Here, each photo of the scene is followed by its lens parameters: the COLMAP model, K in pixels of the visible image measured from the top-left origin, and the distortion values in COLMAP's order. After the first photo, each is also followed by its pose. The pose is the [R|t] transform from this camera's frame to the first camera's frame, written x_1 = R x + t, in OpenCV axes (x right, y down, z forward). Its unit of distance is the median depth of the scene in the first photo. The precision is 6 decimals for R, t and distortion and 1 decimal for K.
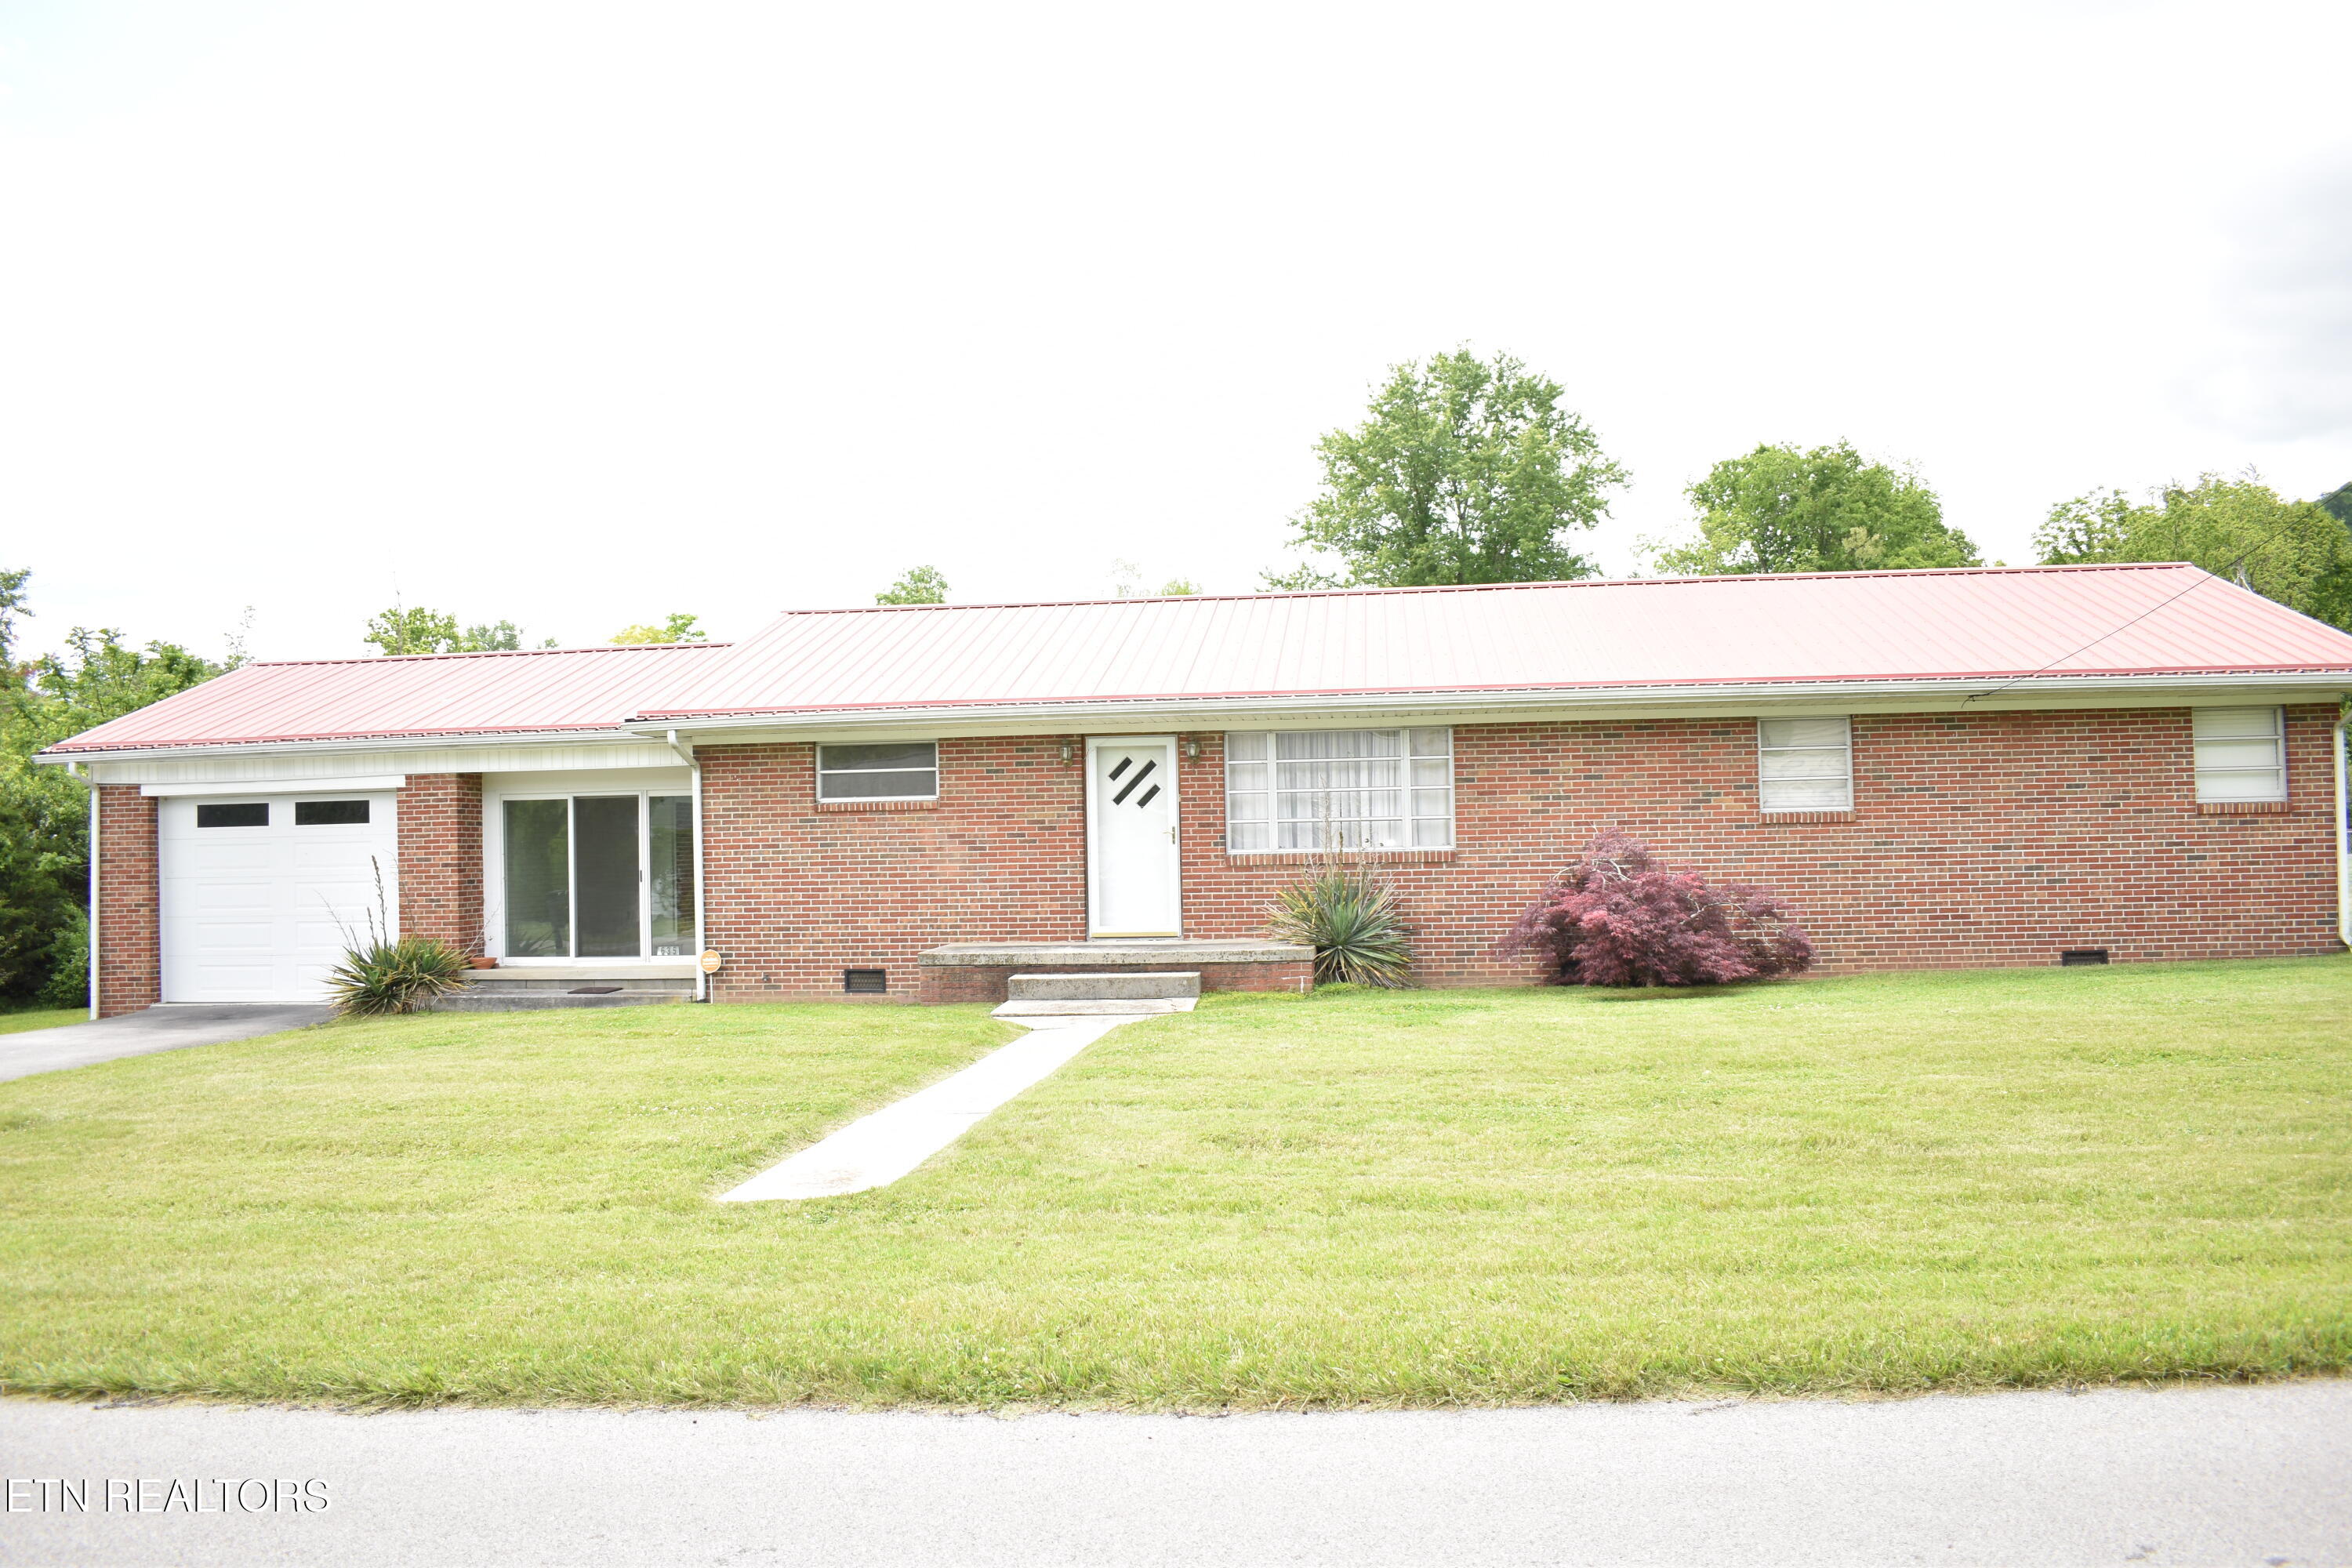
lens RADIAL K [[1842.3, 0, 1187.0], [0, 1842.3, 792.0], [0, 0, 1]] dist [-0.092706, 0.014006]
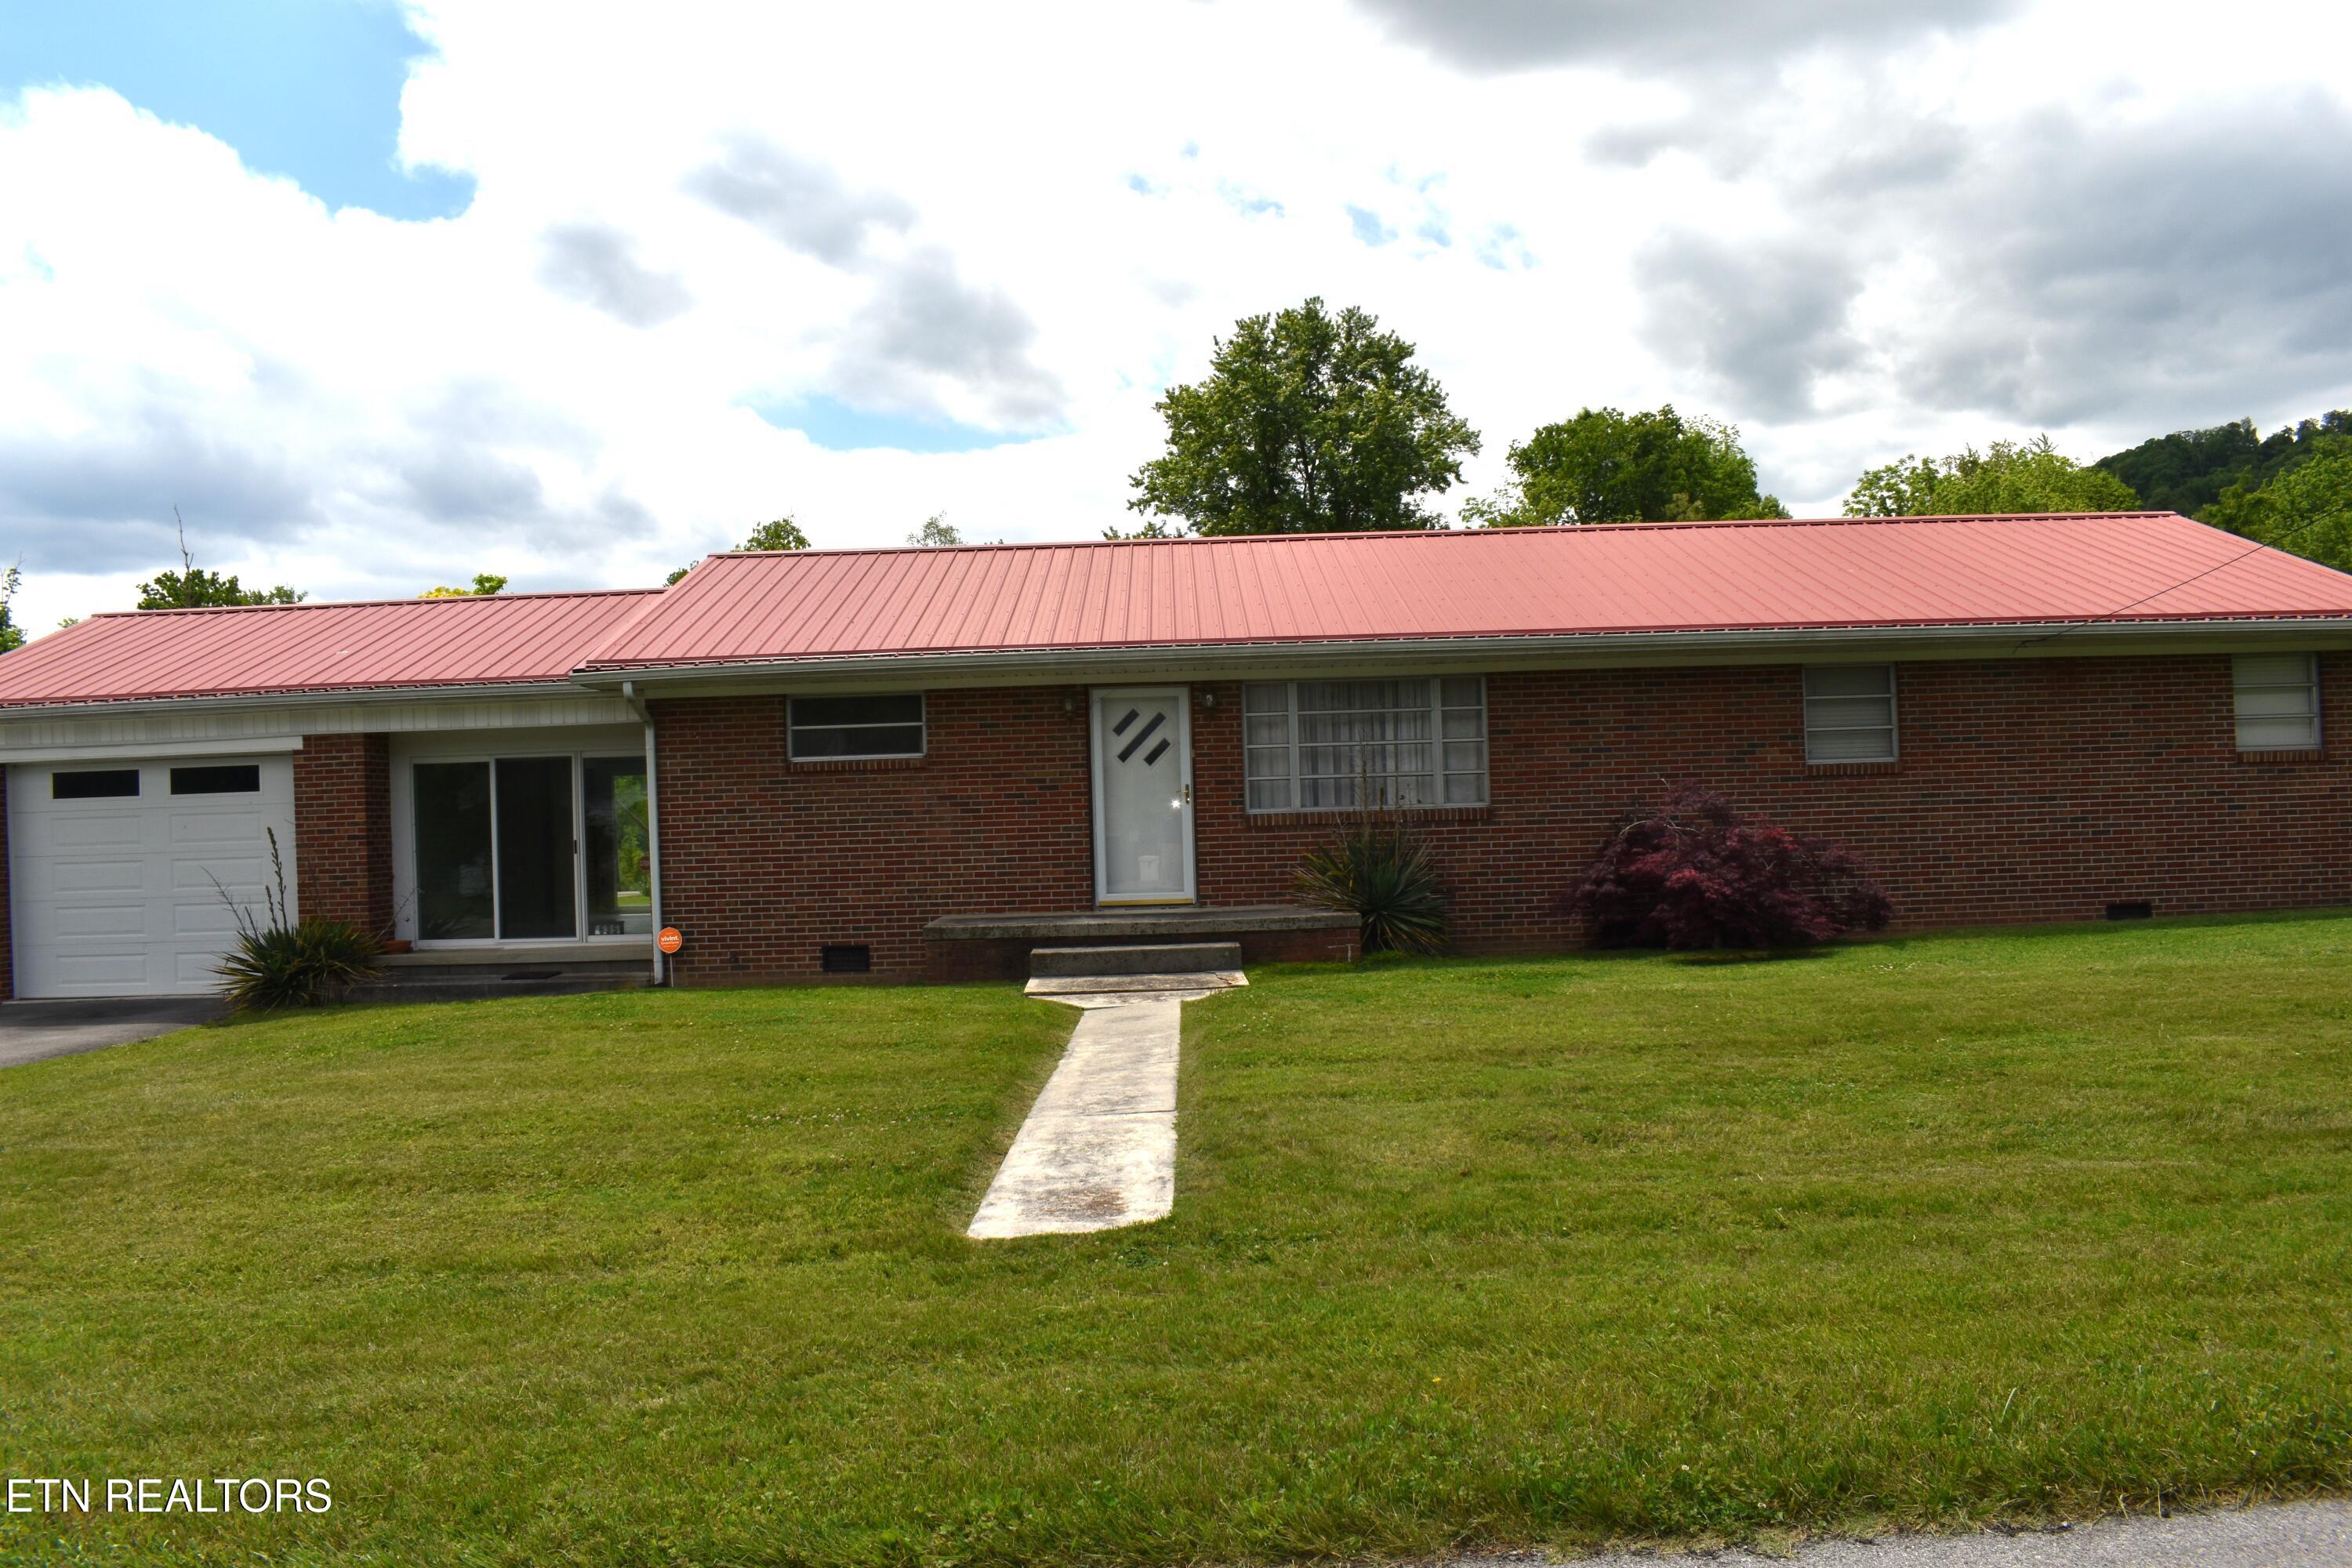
lens RADIAL K [[1842.3, 0, 1186.3], [0, 1842.3, 796.6], [0, 0, 1]] dist [-0.092706, 0.014006]
pose [[0.993743, -0.009771, 0.111264, -0.109045], [0.007625, 0.999777, 0.019696, 0.006492], [-0.111432, -0.018724, 0.993596, 0.084076]]
